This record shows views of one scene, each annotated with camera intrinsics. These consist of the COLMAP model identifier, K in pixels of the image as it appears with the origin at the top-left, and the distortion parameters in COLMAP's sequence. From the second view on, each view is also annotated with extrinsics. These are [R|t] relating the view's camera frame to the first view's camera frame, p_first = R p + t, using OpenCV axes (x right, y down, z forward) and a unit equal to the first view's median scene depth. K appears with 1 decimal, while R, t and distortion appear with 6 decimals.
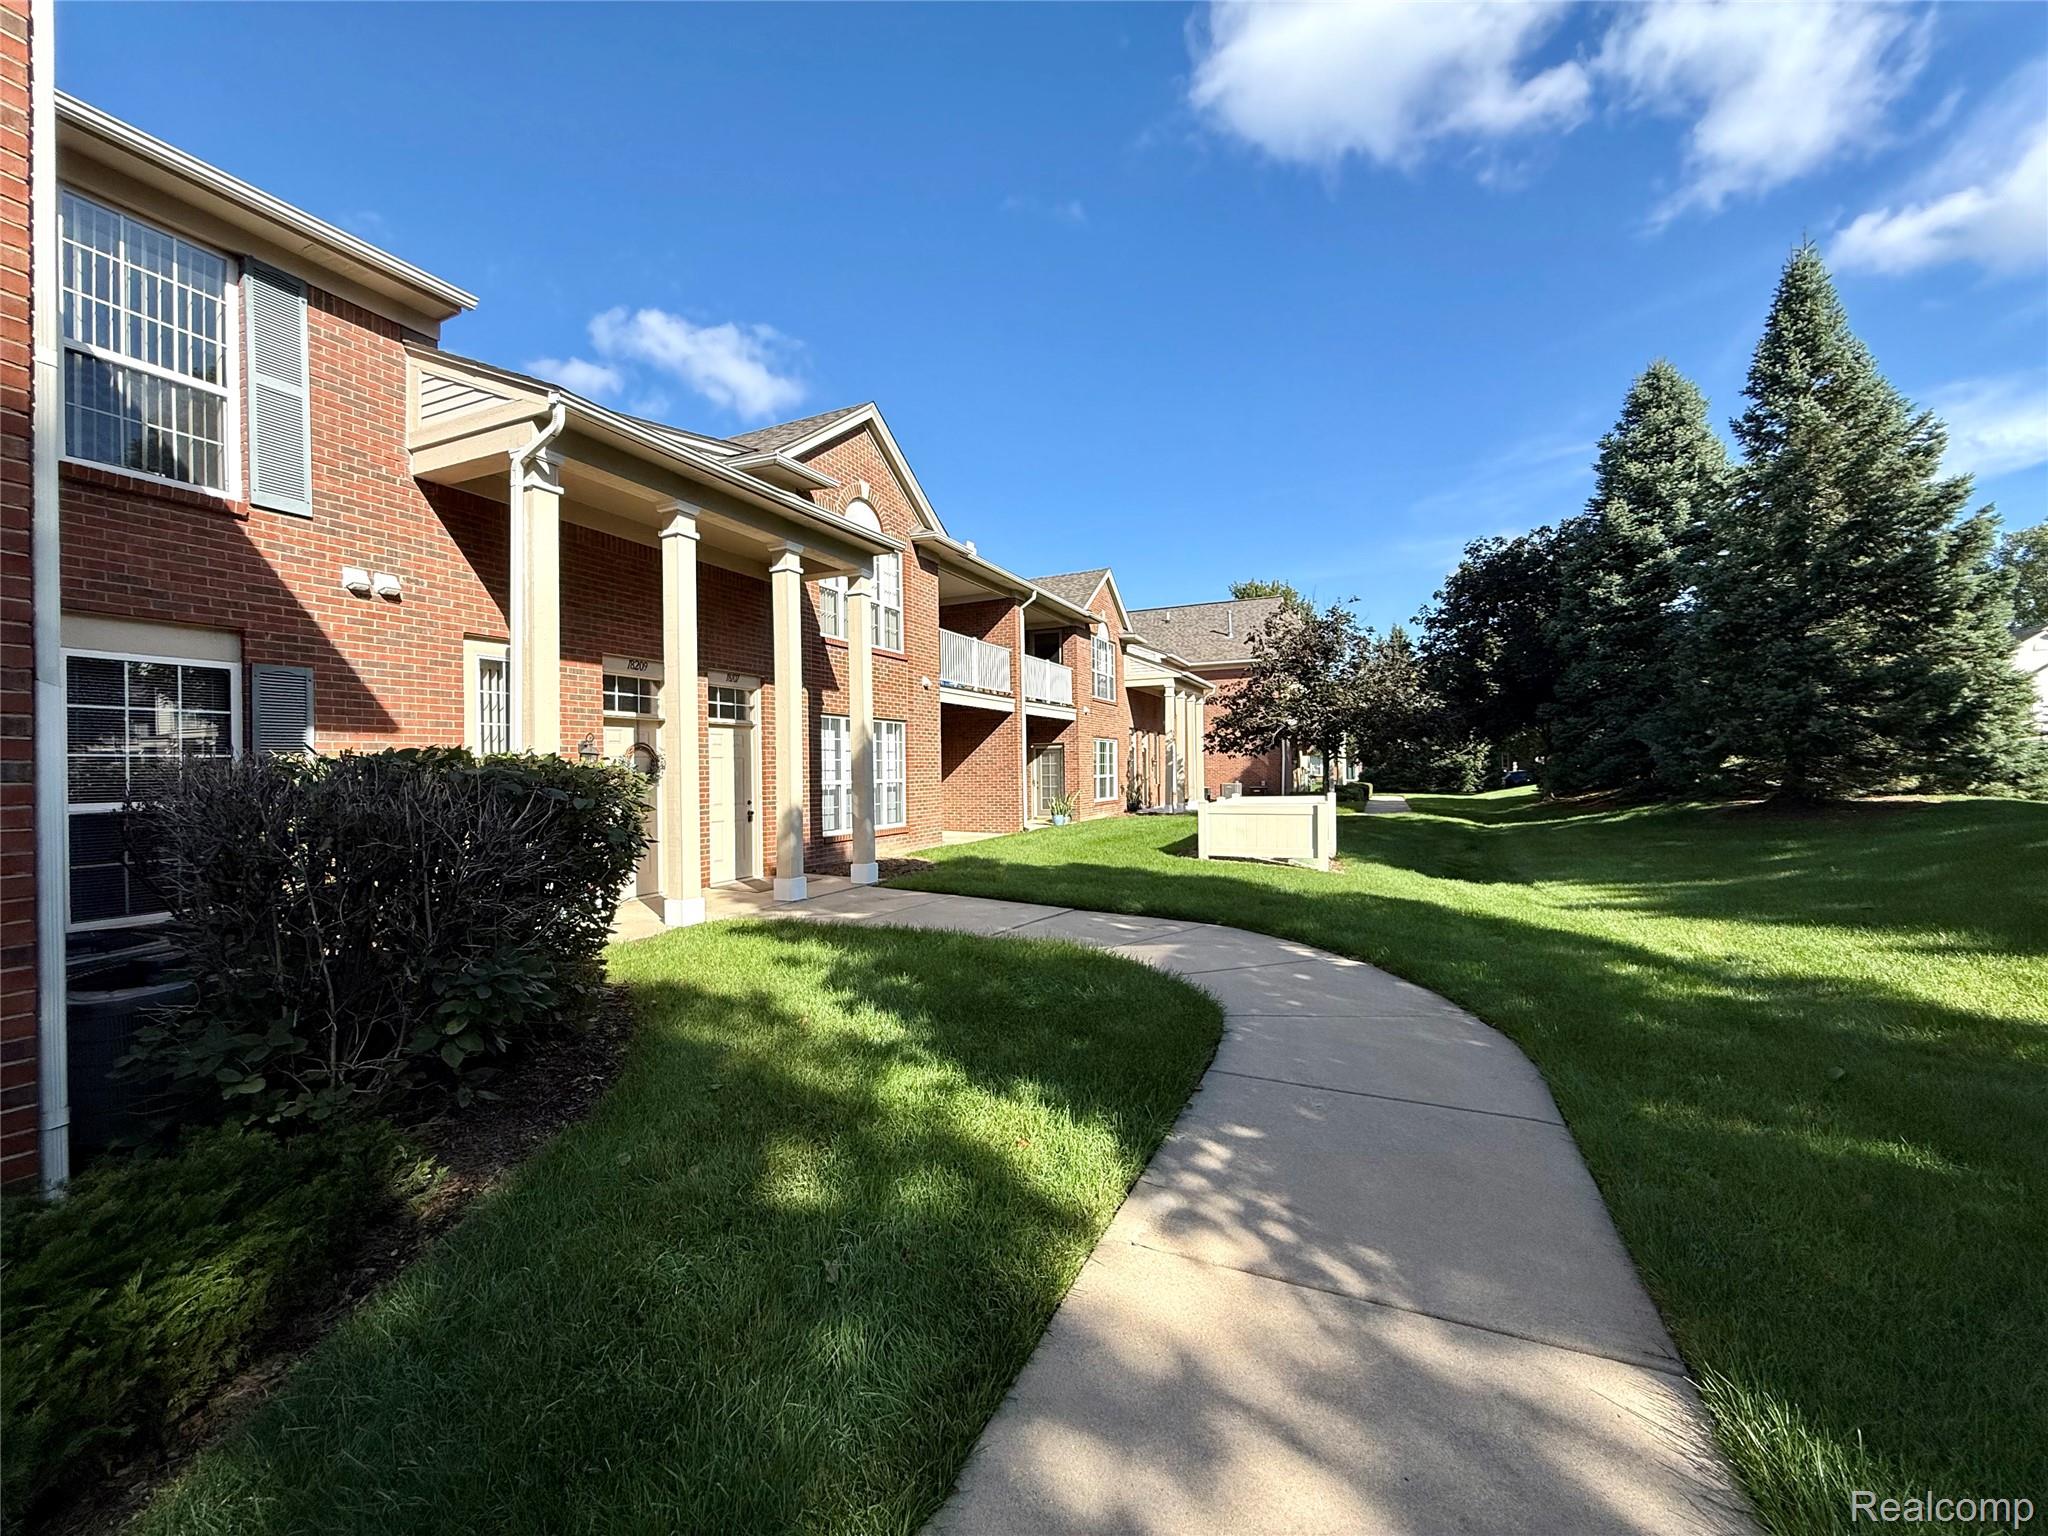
lens RADIAL K [[817.5, 0, 1015.4], [0, 817.5, 766.4], [0, 0, 1]] dist [-0.000946, 0.000319]
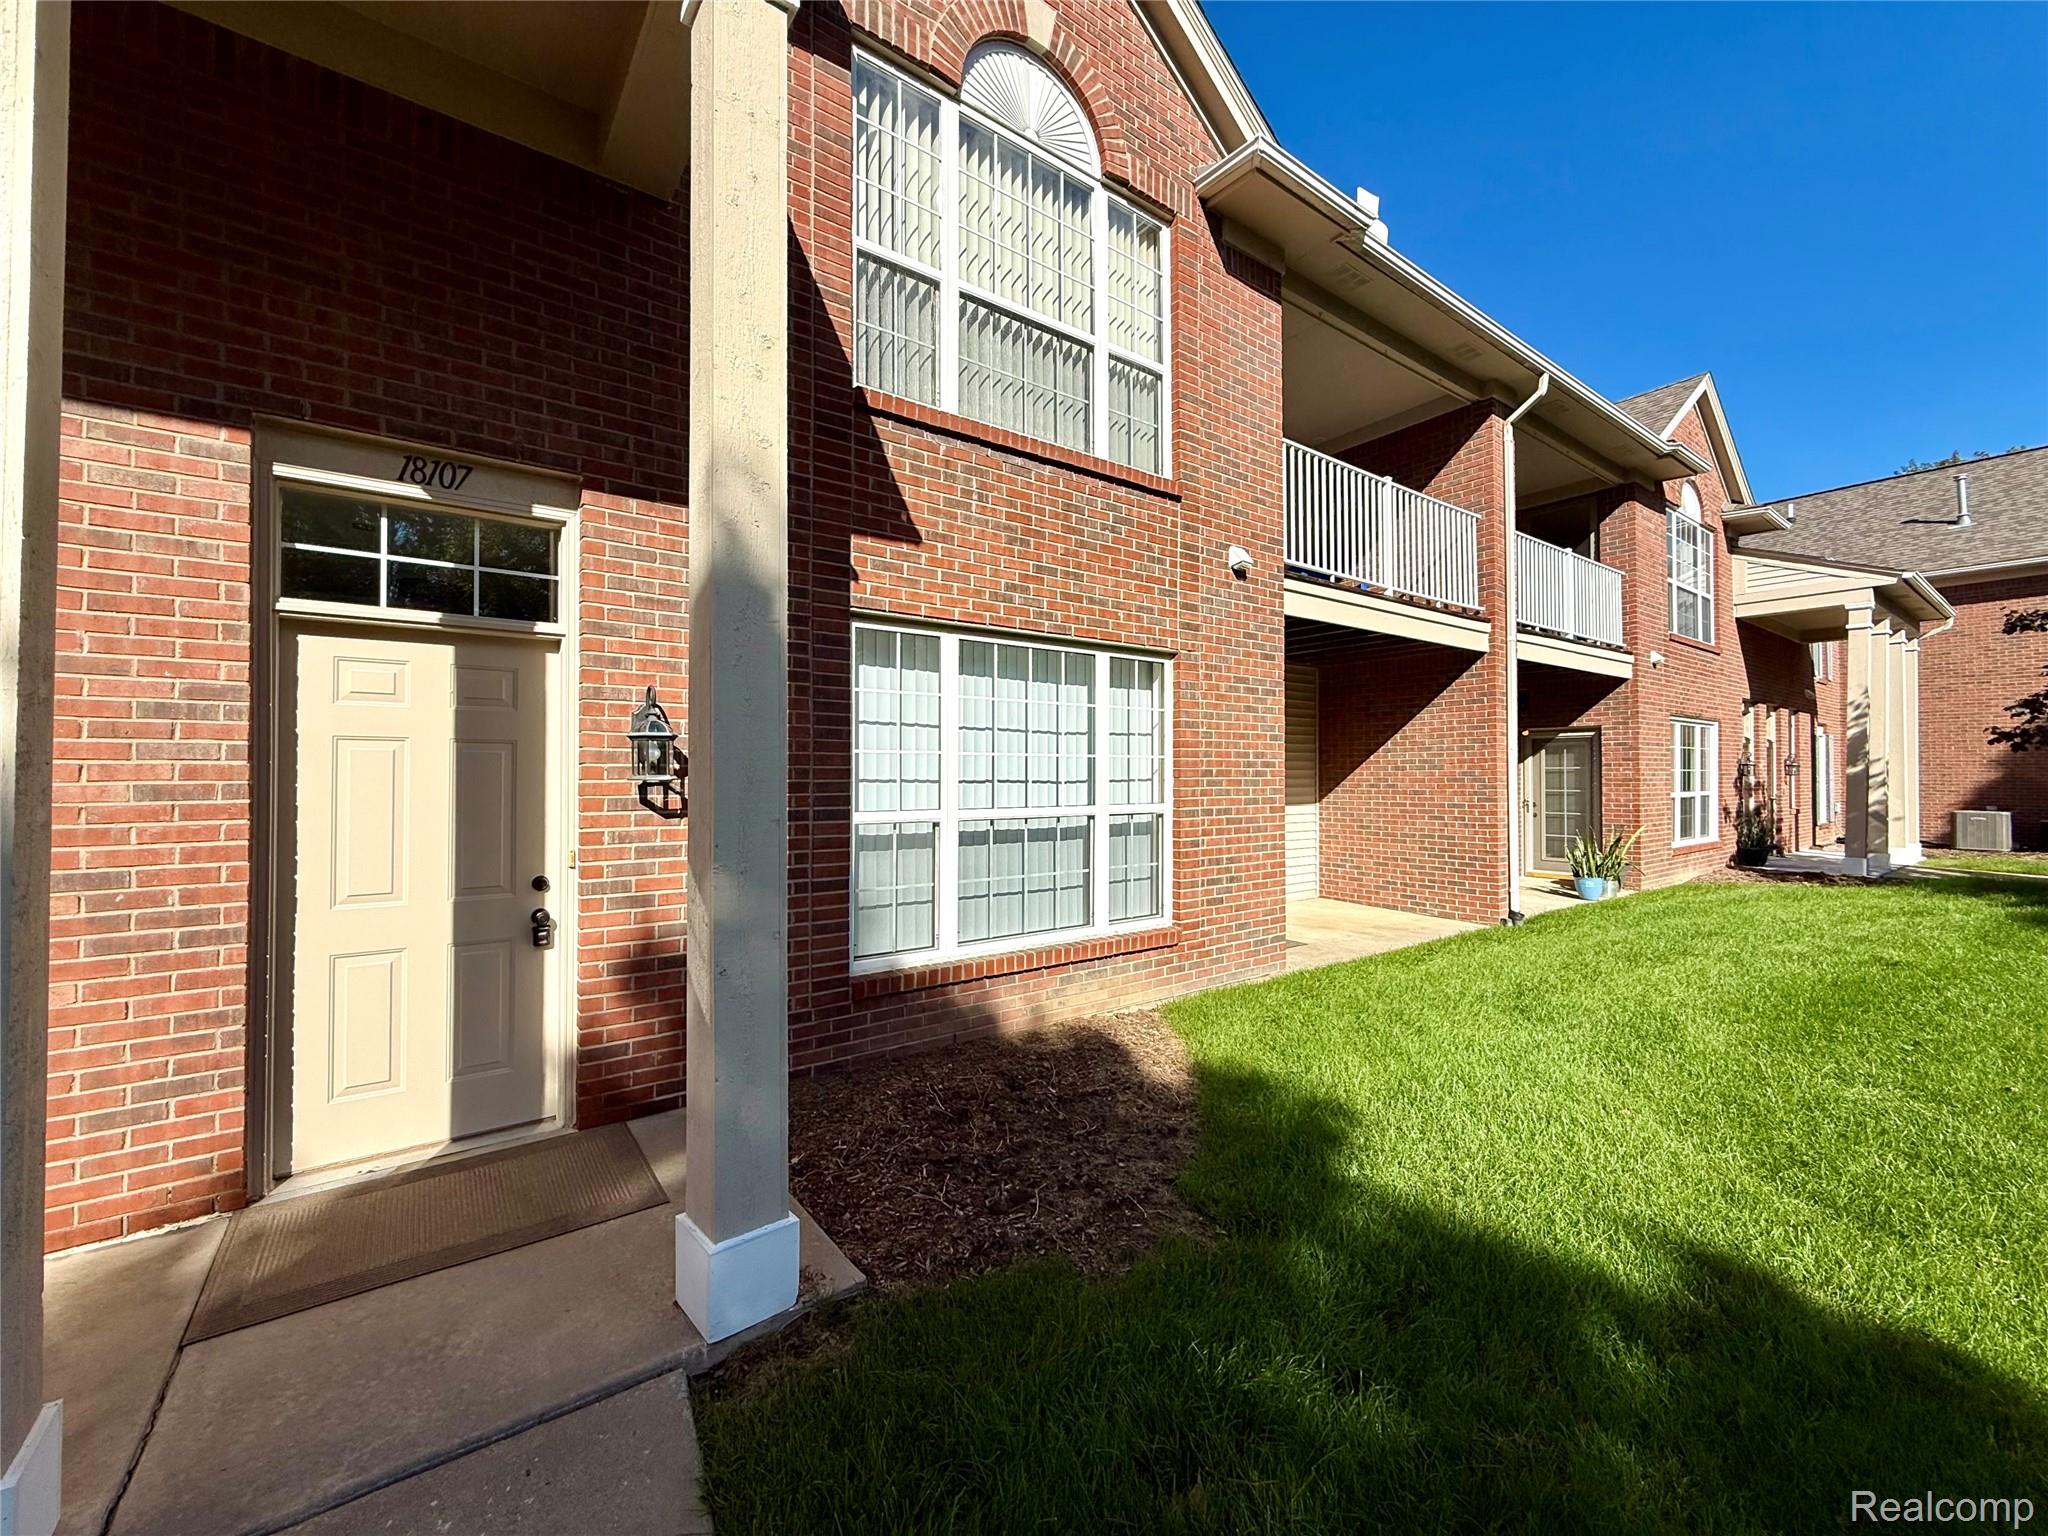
lens RADIAL K [[817.5, 0, 1015.4], [0, 817.5, 766.4], [0, 0, 1]] dist [-0.000946, 0.000319]
pose [[0.871381, 0.008543, -0.490533, -0.007003], [-0.009698, 0.999953, 0.000187, -0.001655], [0.490511, 0.004594, 0.871423, 0.478580]]
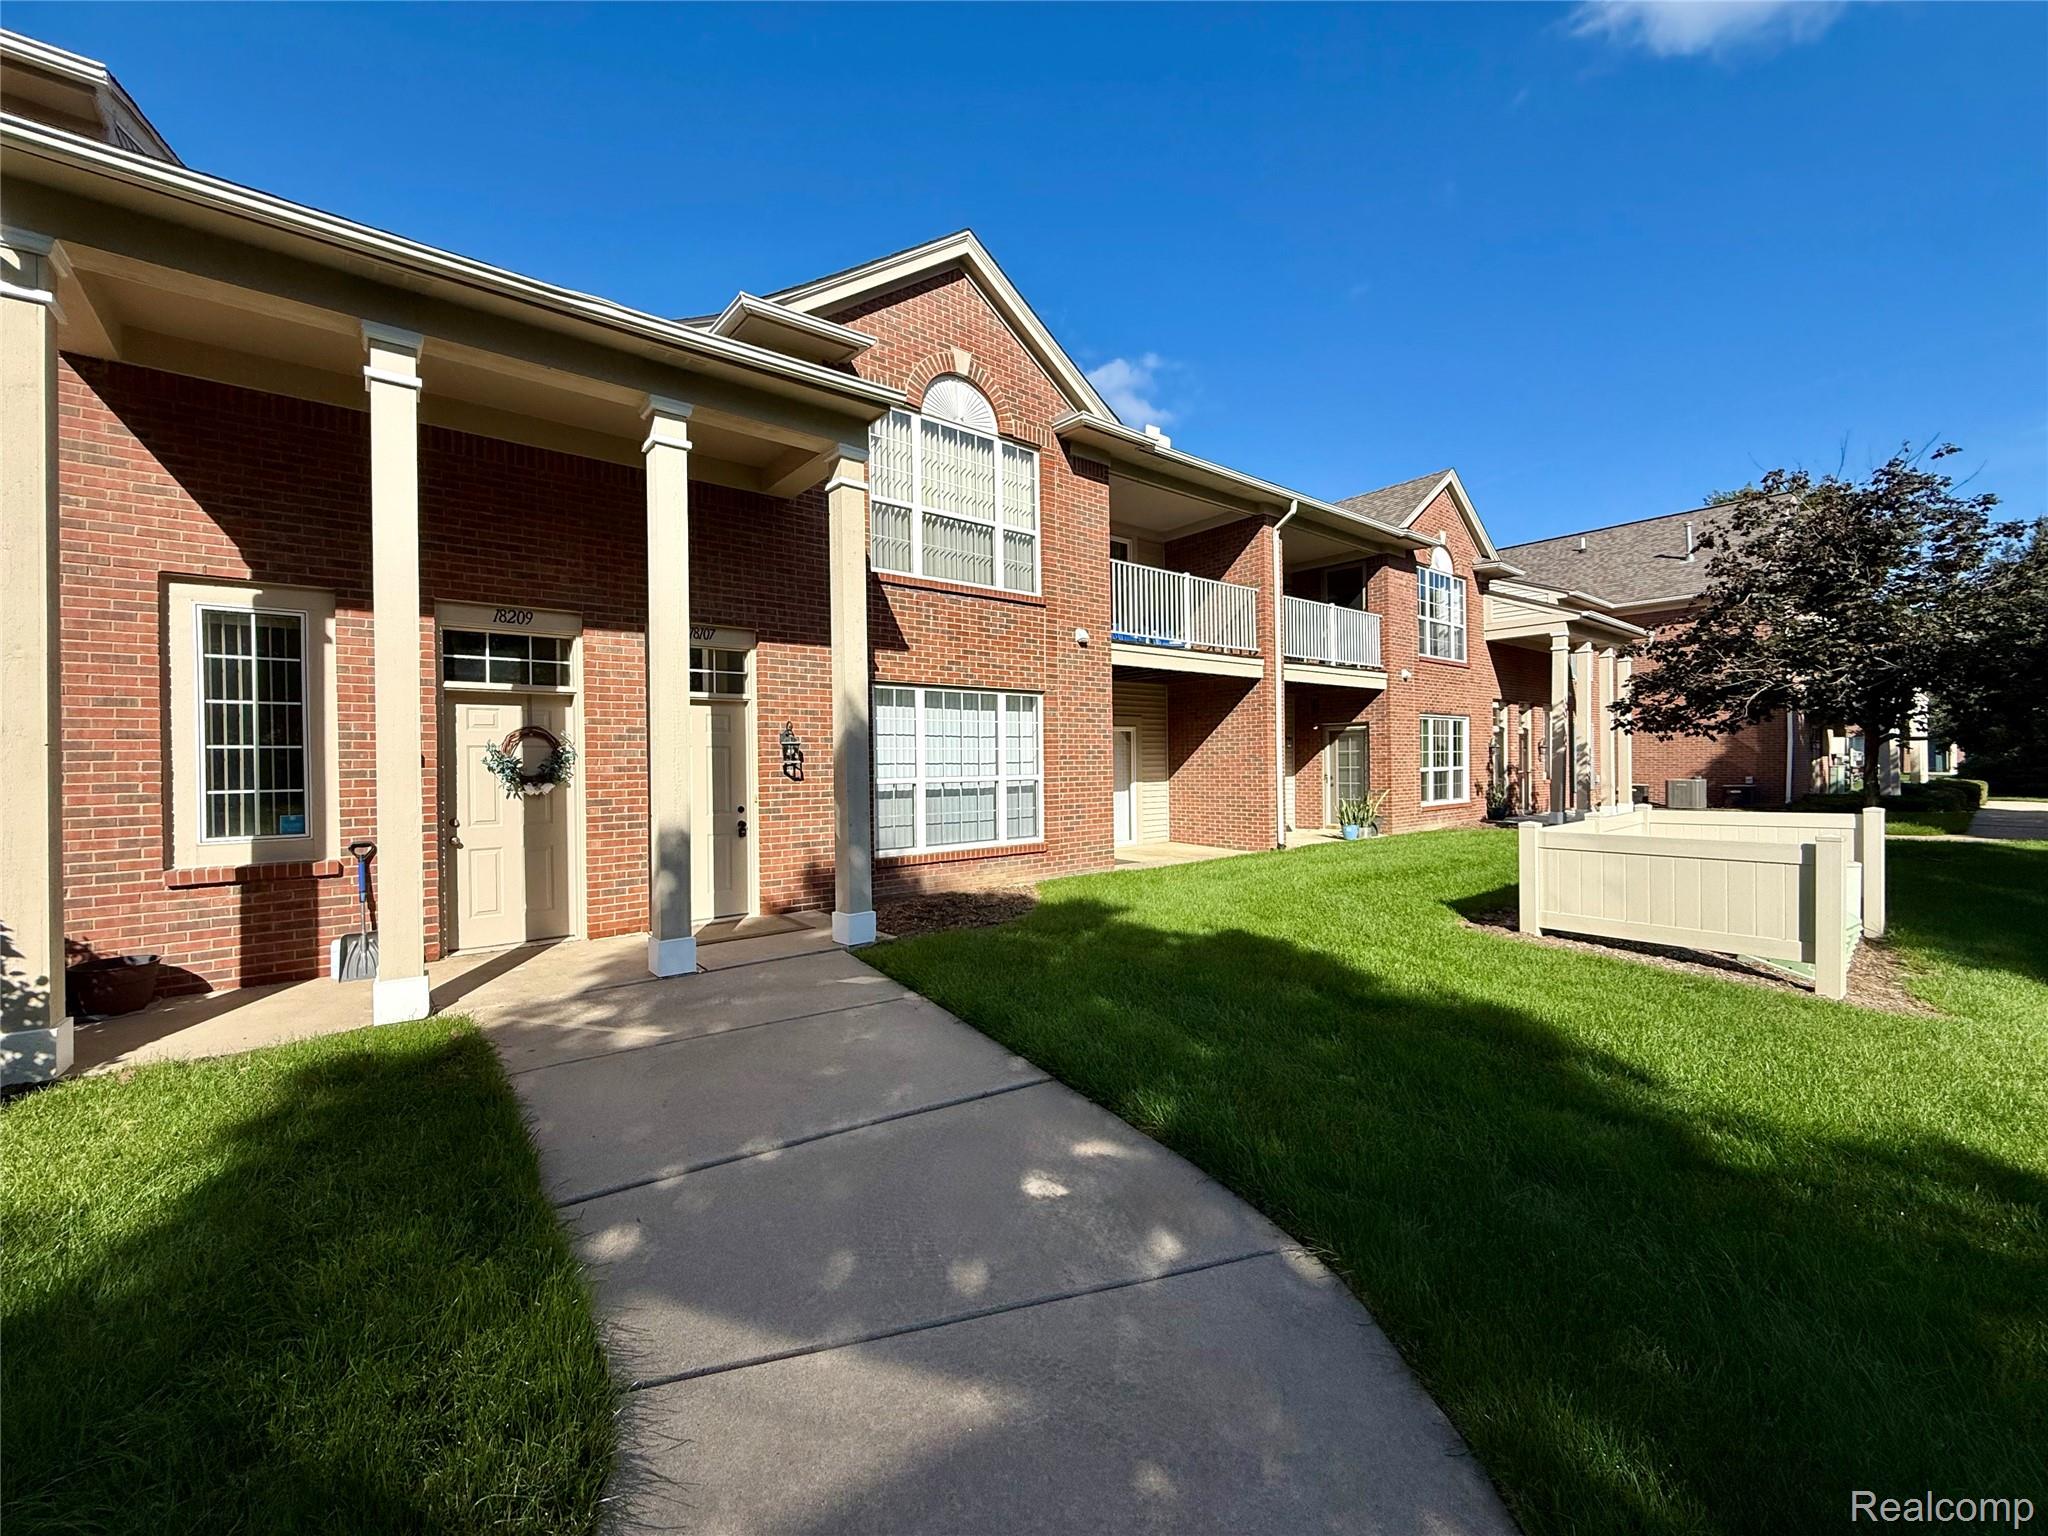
lens RADIAL K [[817.5, 0, 1015.4], [0, 817.5, 766.4], [0, 0, 1]] dist [-0.000946, 0.000319]
pose [[0.896246, 0.003302, -0.443544, 0.118824], [0.003156, 0.999900, 0.013819, -0.001453], [0.443545, -0.013785, 0.896146, 0.276179]]
